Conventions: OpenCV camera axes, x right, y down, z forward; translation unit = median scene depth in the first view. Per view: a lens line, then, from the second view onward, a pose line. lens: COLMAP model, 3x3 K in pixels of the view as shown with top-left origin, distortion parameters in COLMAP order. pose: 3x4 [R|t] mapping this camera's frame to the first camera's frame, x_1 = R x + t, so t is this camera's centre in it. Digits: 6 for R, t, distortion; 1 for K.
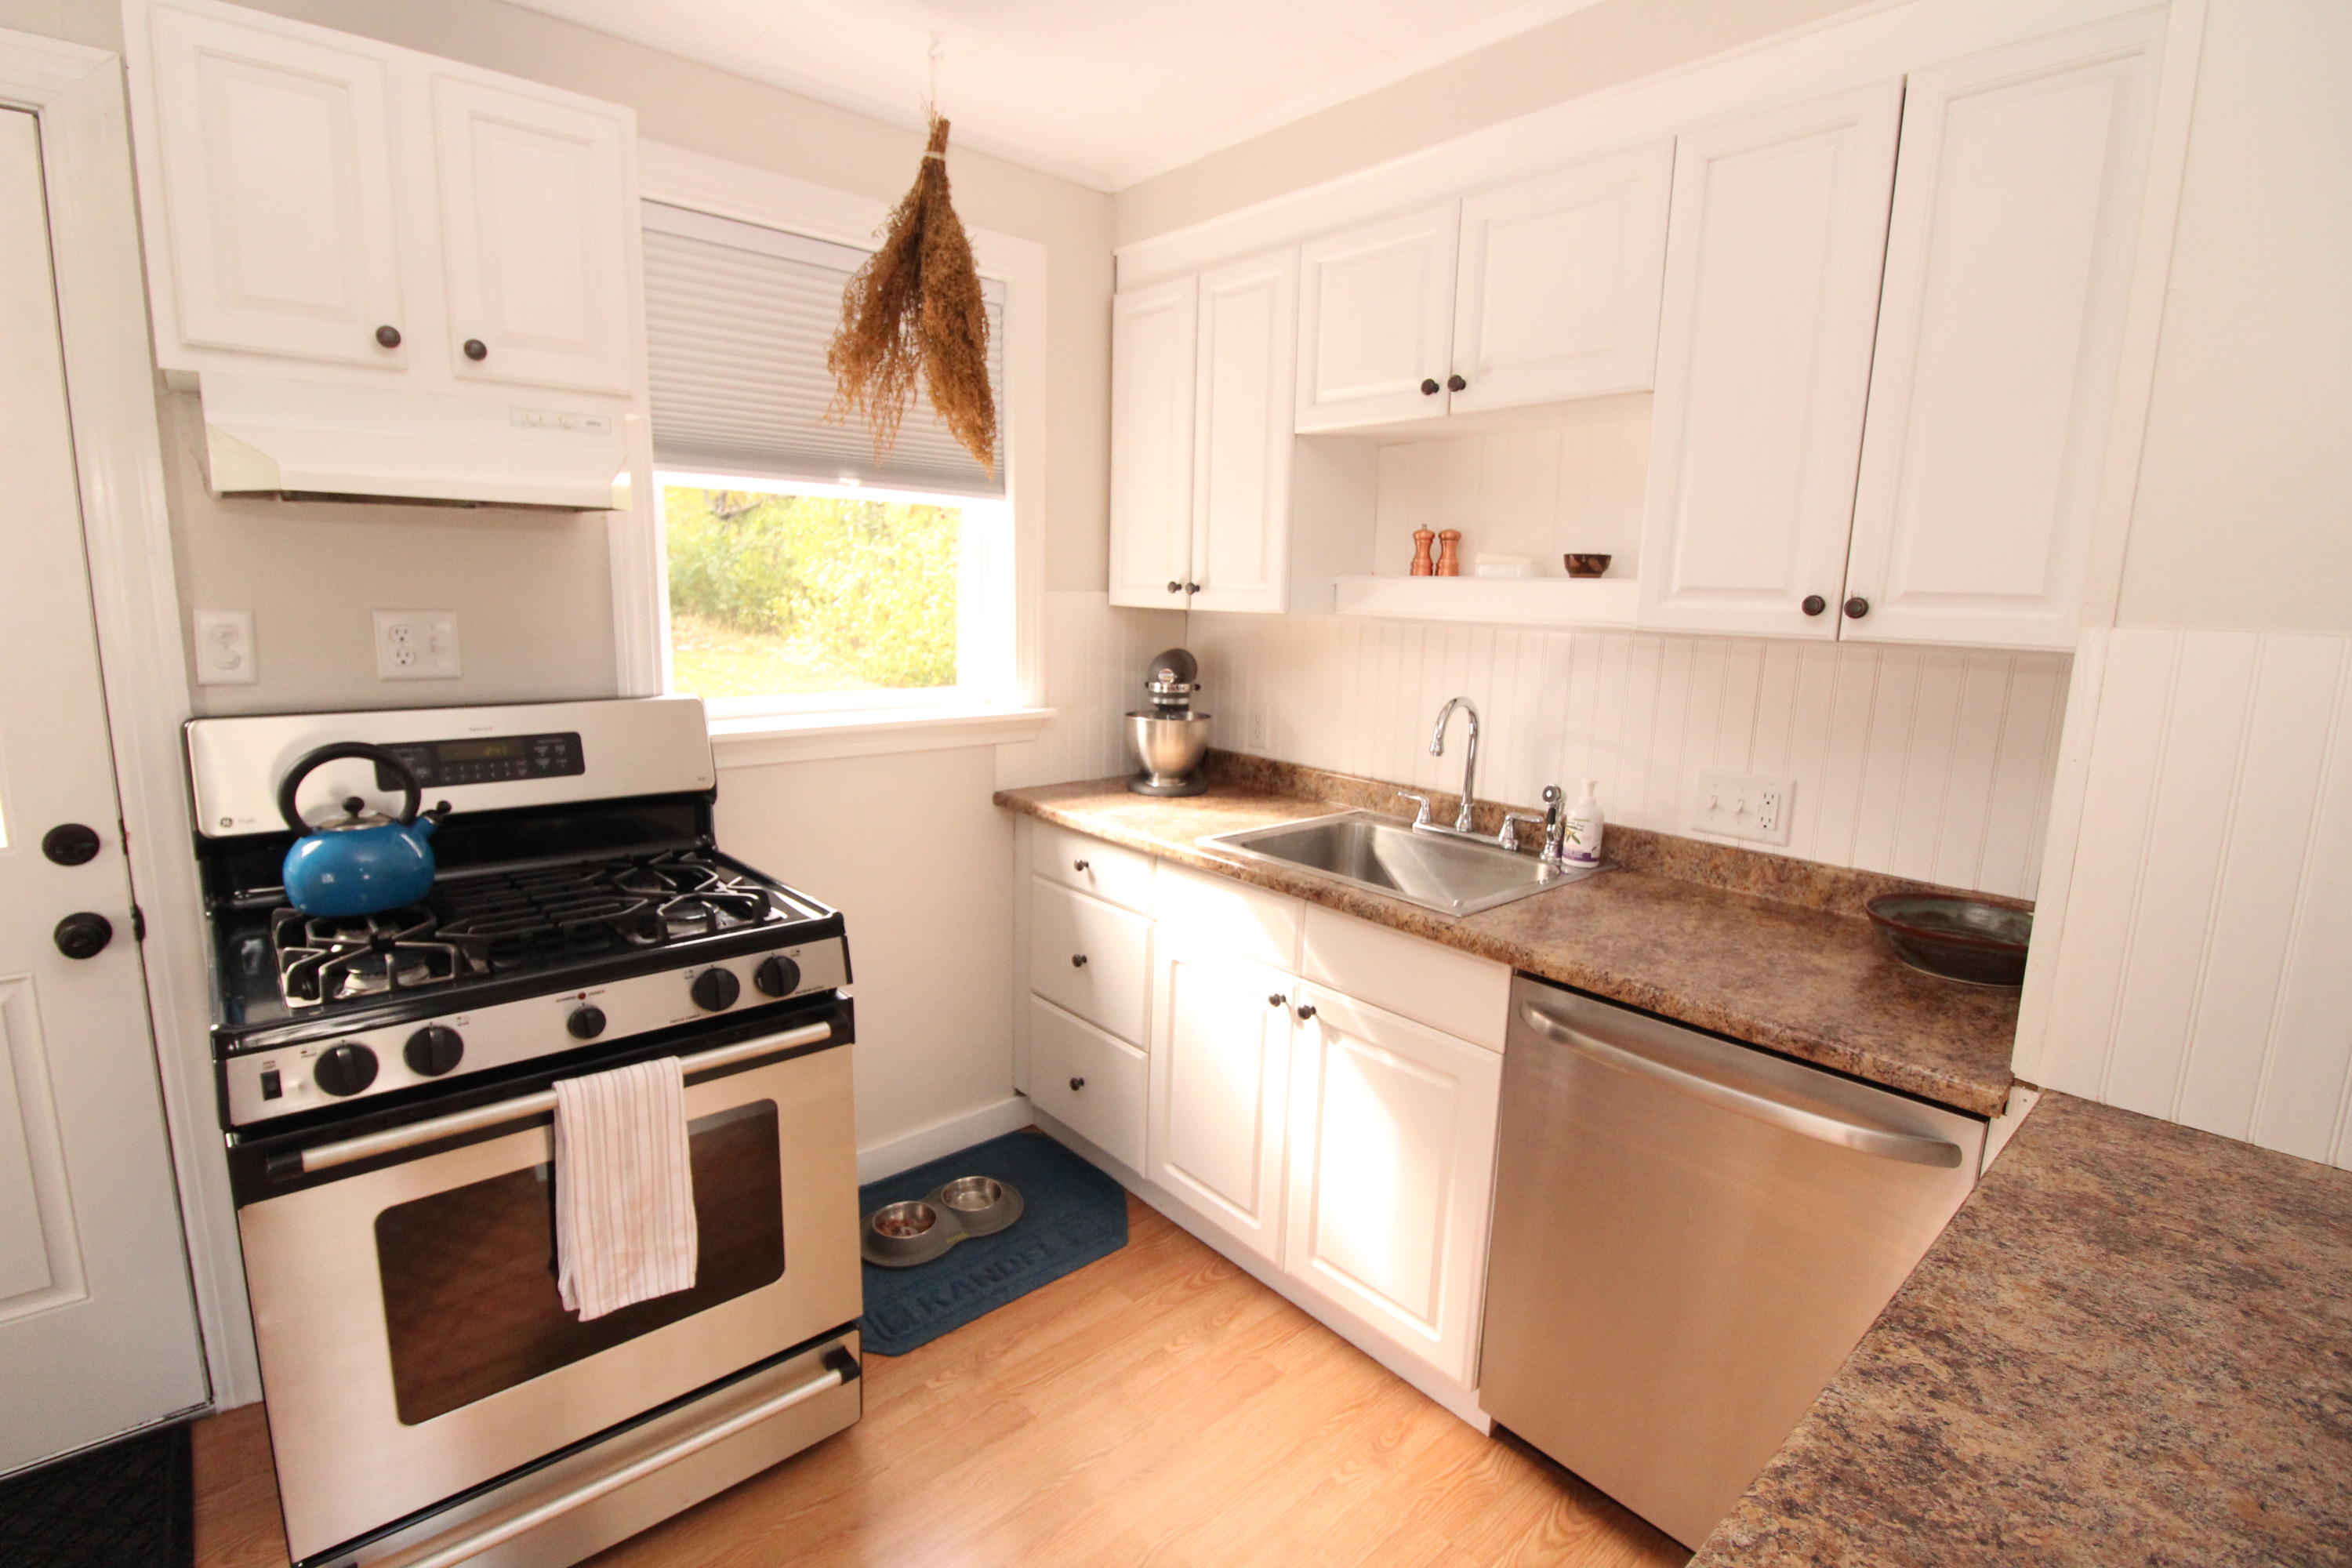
lens RADIAL K [[1085.2, 0, 1145.3], [0, 1085.2, 780.8], [0, 0, 1]] dist [-0.003557, -0.009535]
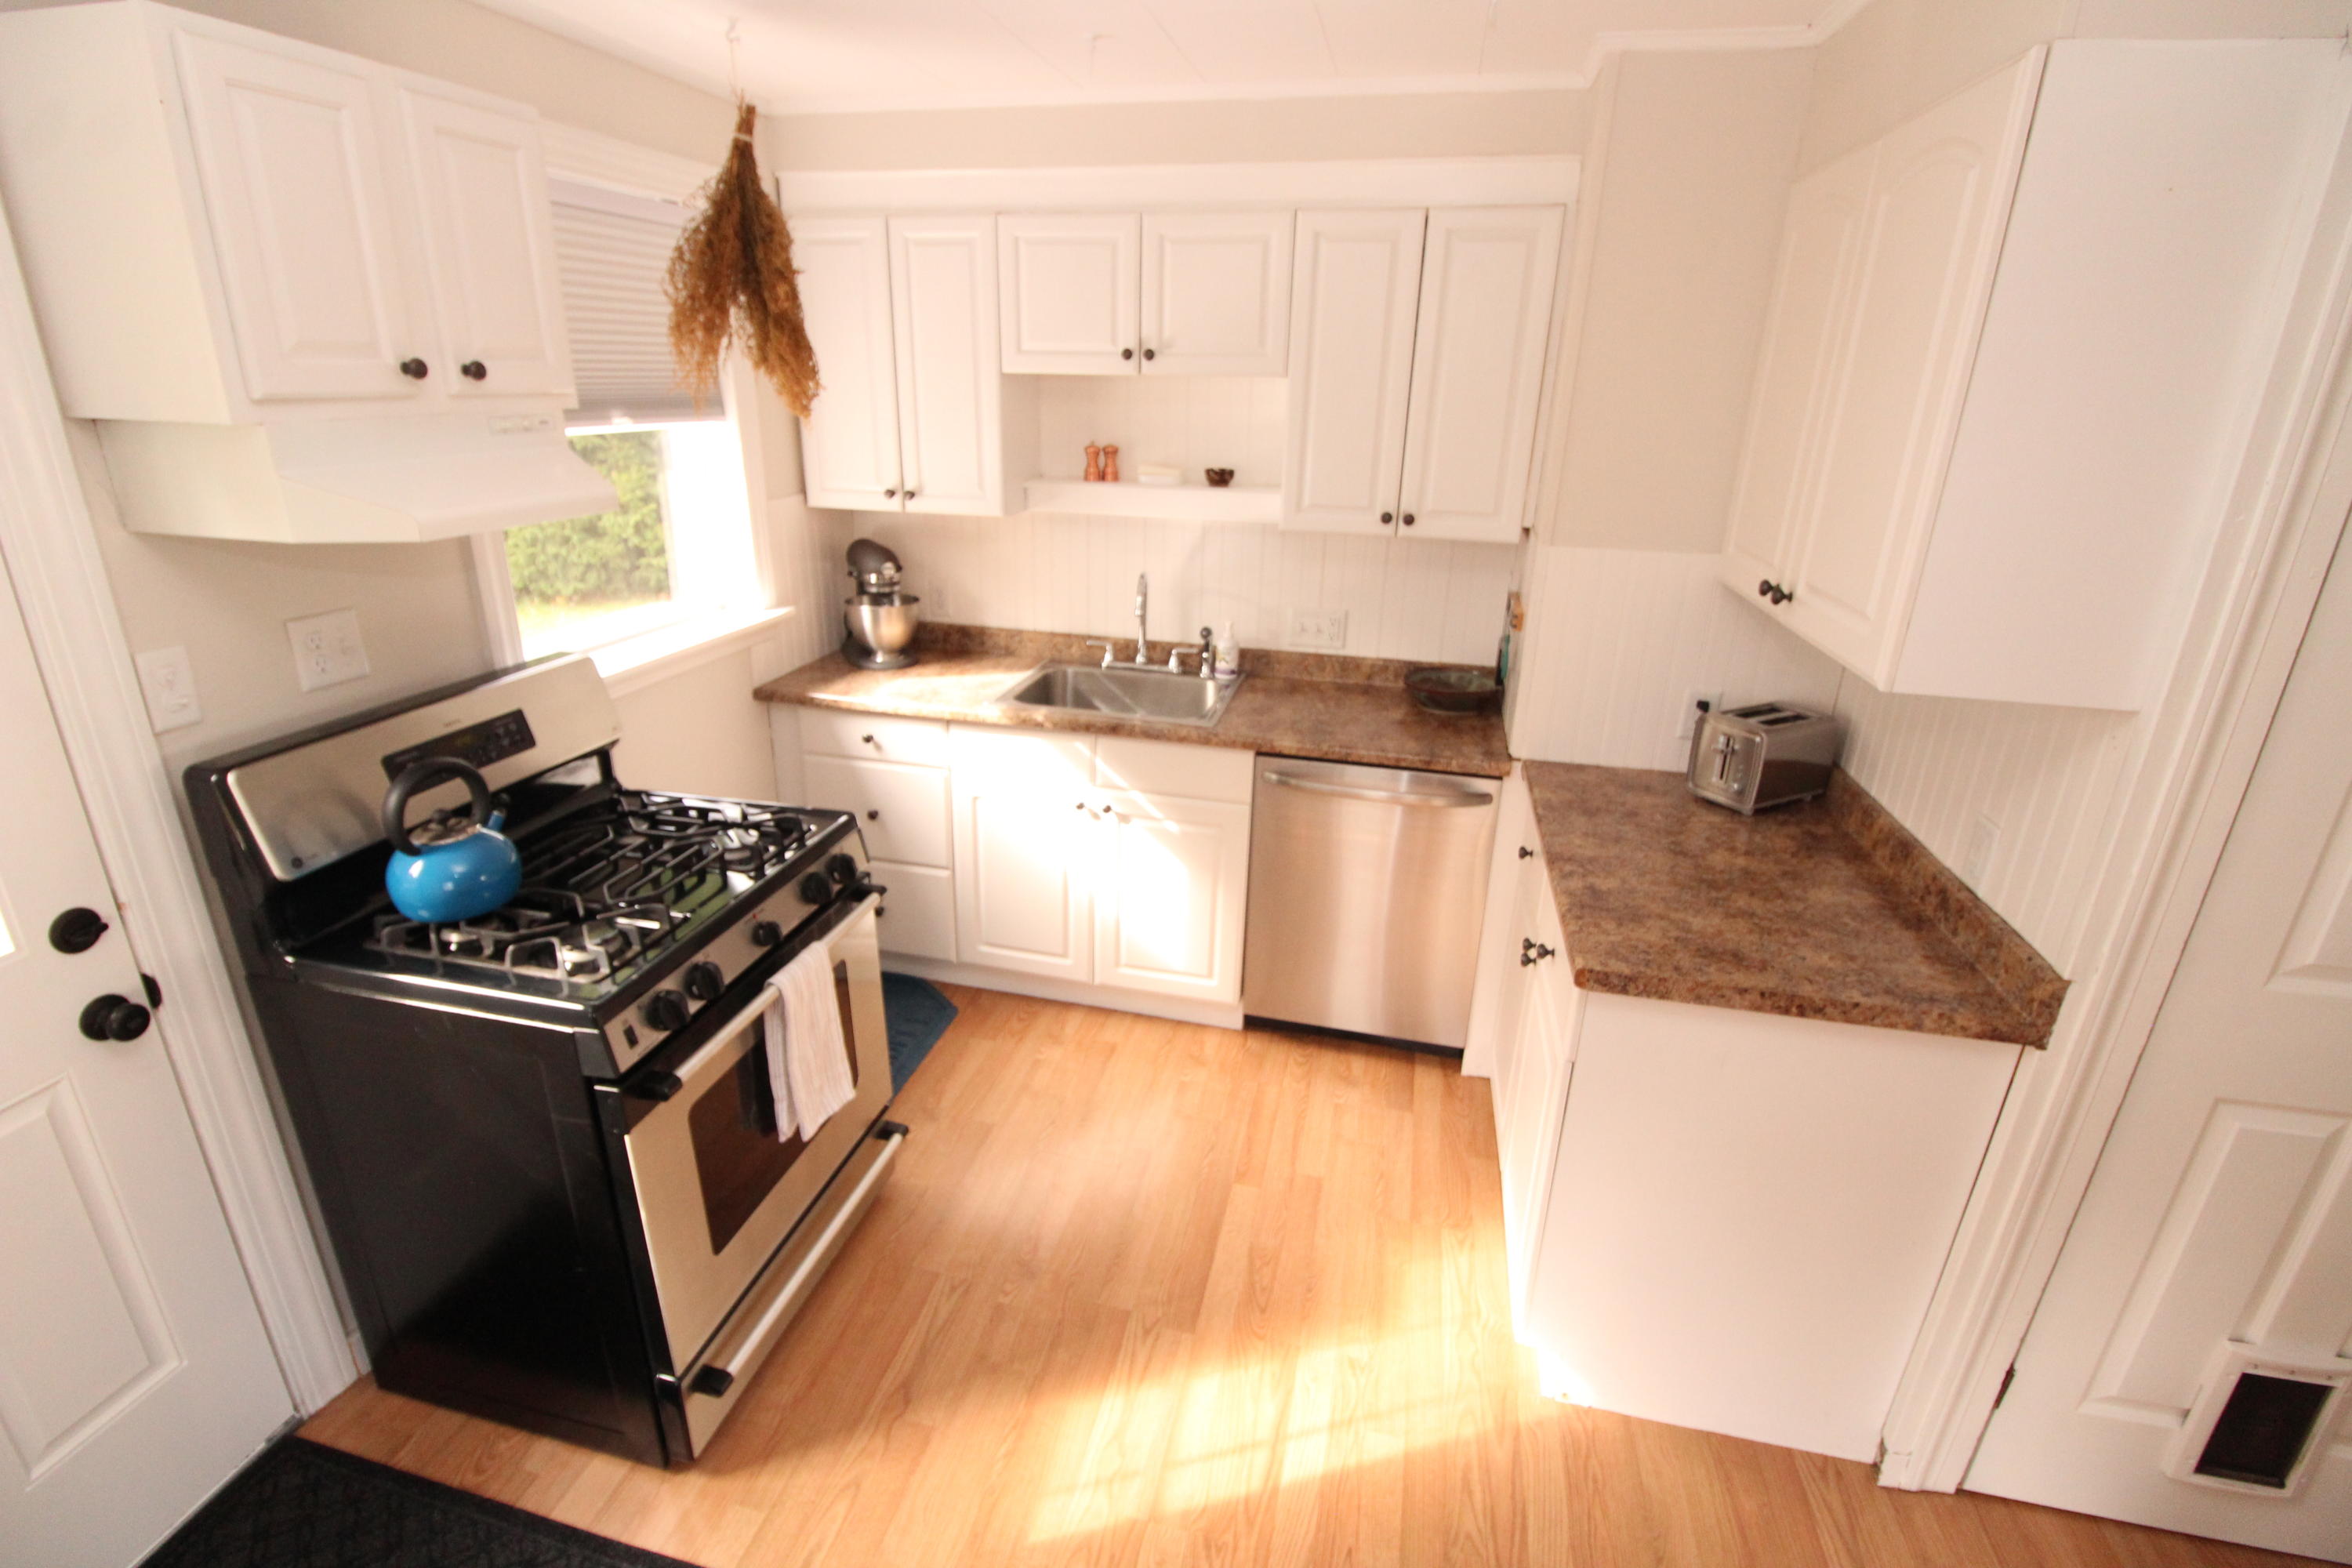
lens RADIAL K [[1085.2, 0, 1145.3], [0, 1085.2, 780.8], [0, 0, 1]] dist [-0.003557, -0.009535]
pose [[0.817553, -0.210298, 0.536081, -0.567474], [0.103584, 0.969453, 0.222332, -0.138657], [-0.566461, -0.126239, 0.814362, -0.205530]]
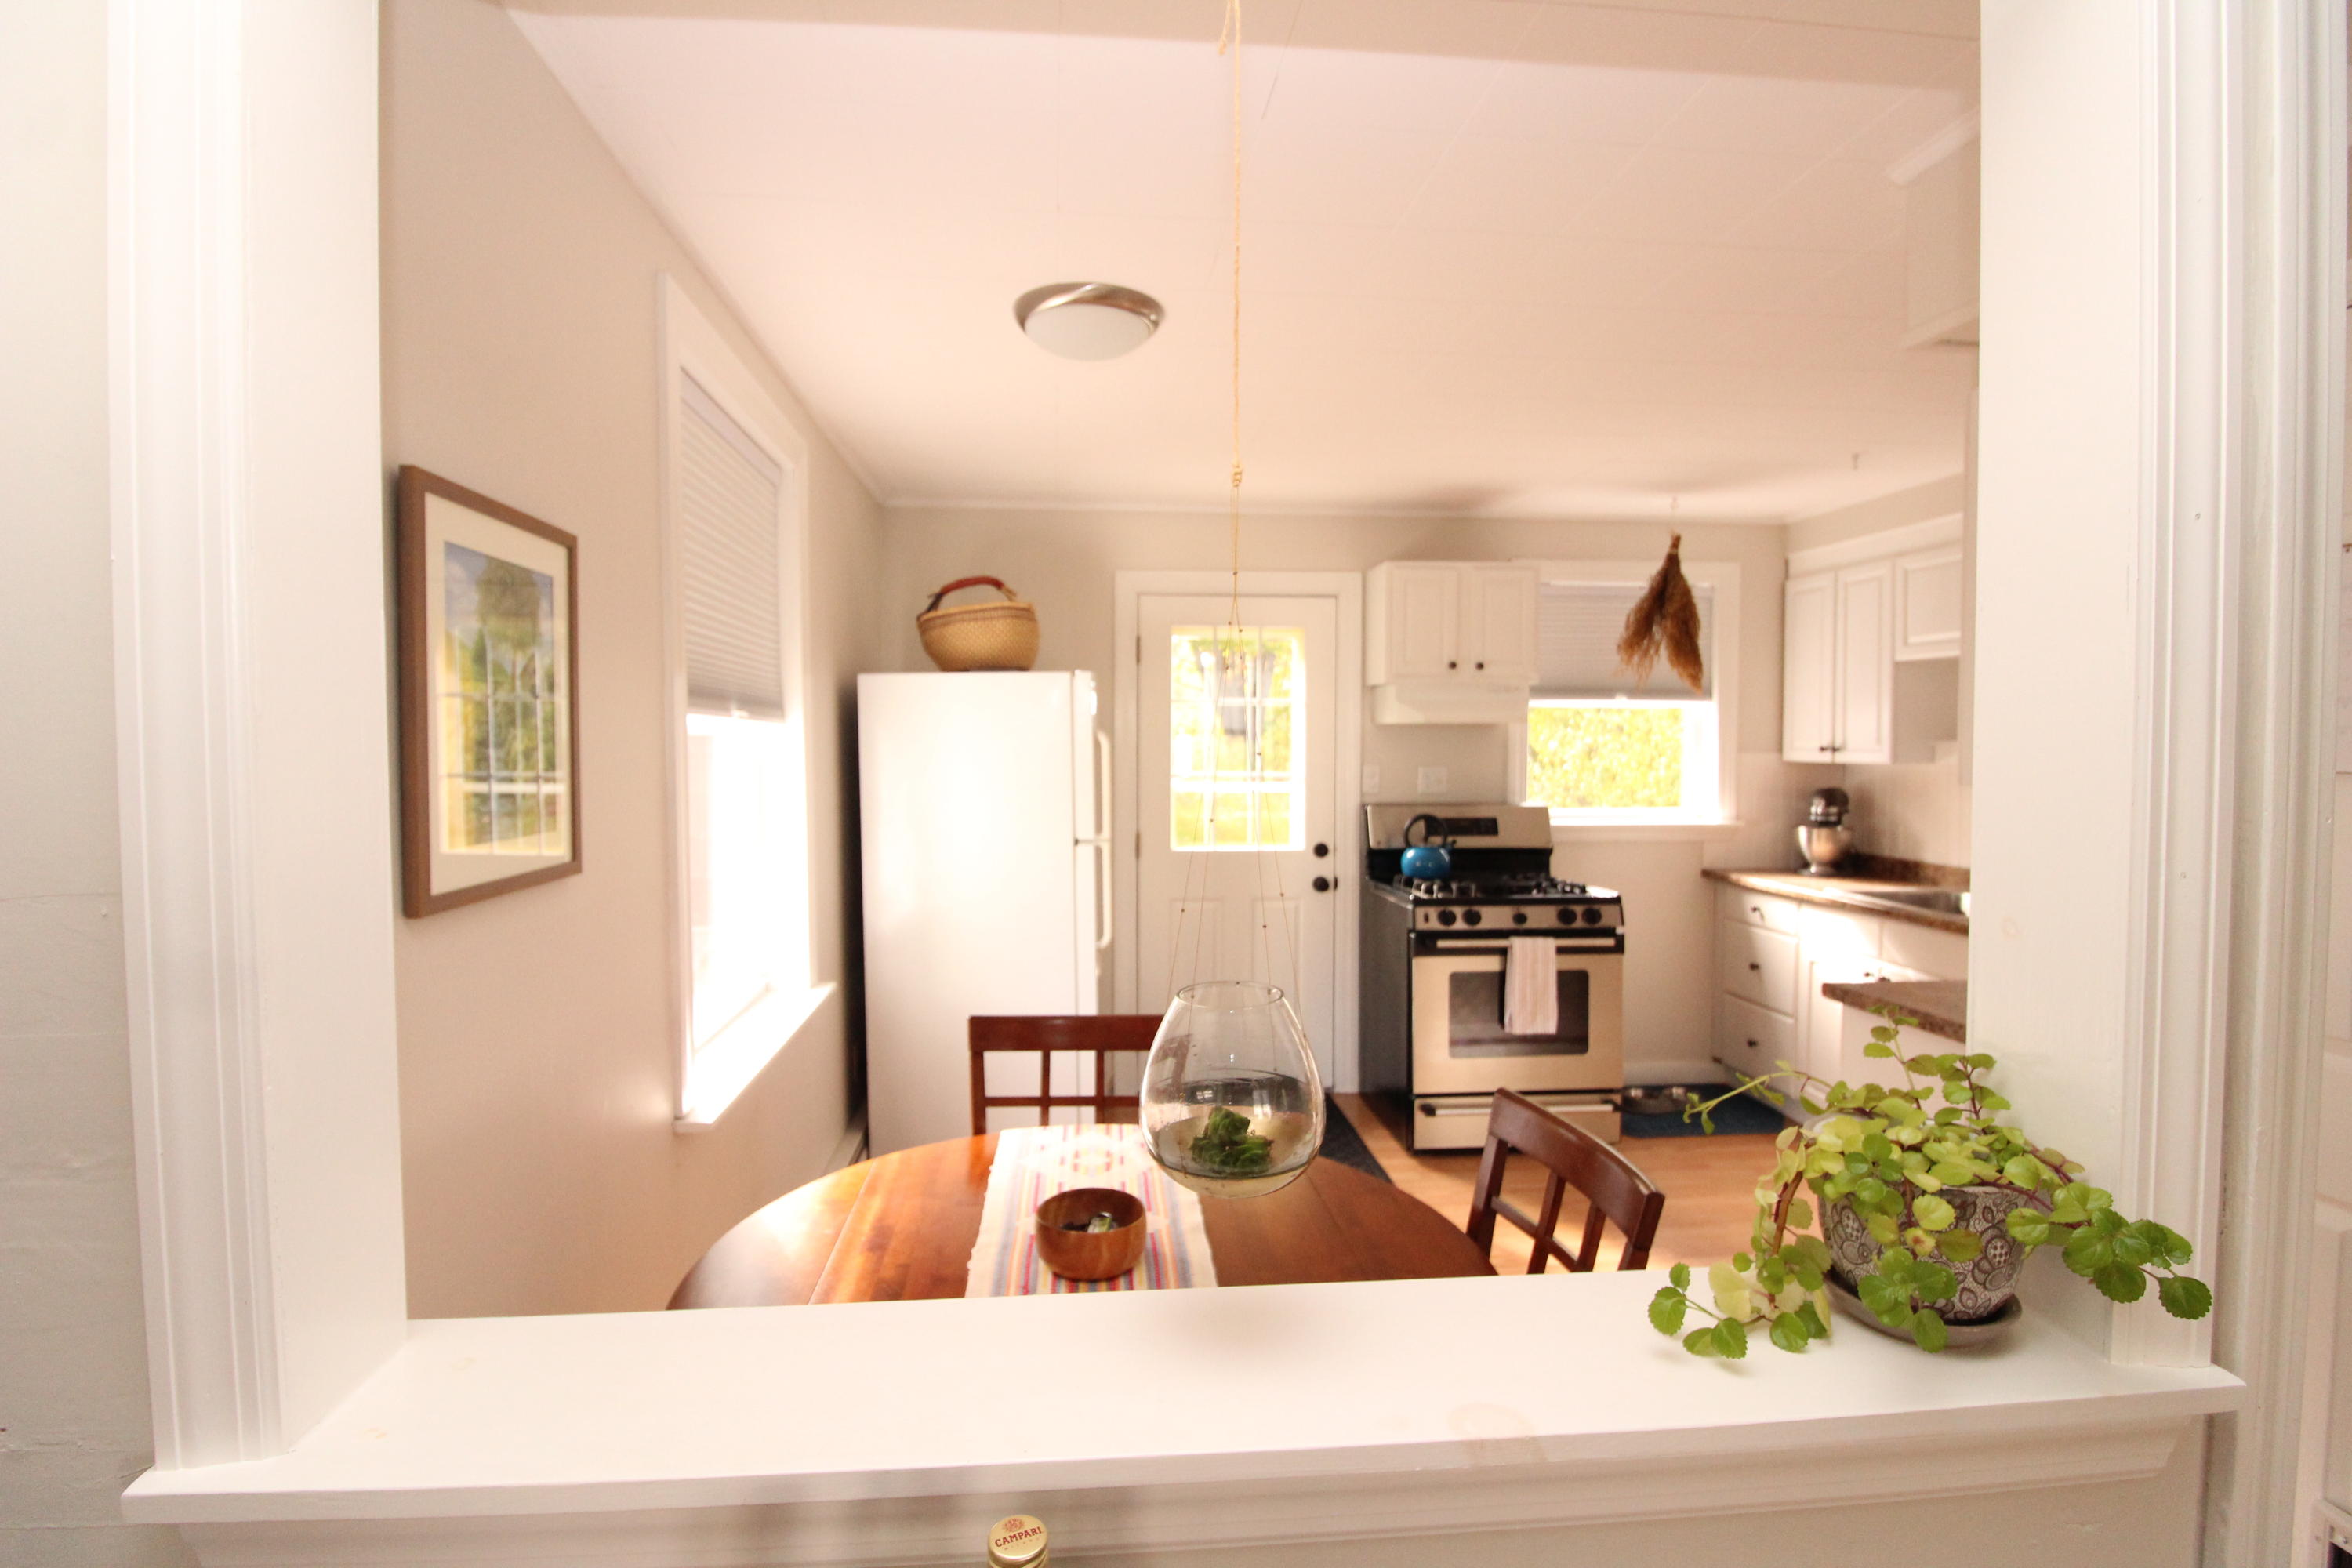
lens RADIAL K [[1085.2, 0, 1145.3], [0, 1085.2, 780.8], [0, 0, 1]] dist [-0.003557, -0.009535]
pose [[0.806188, -0.003710, -0.591648, 0.216963], [-0.085089, 0.988858, -0.122146, 0.205907], [0.585509, 0.148815, 0.796890, -1.183160]]
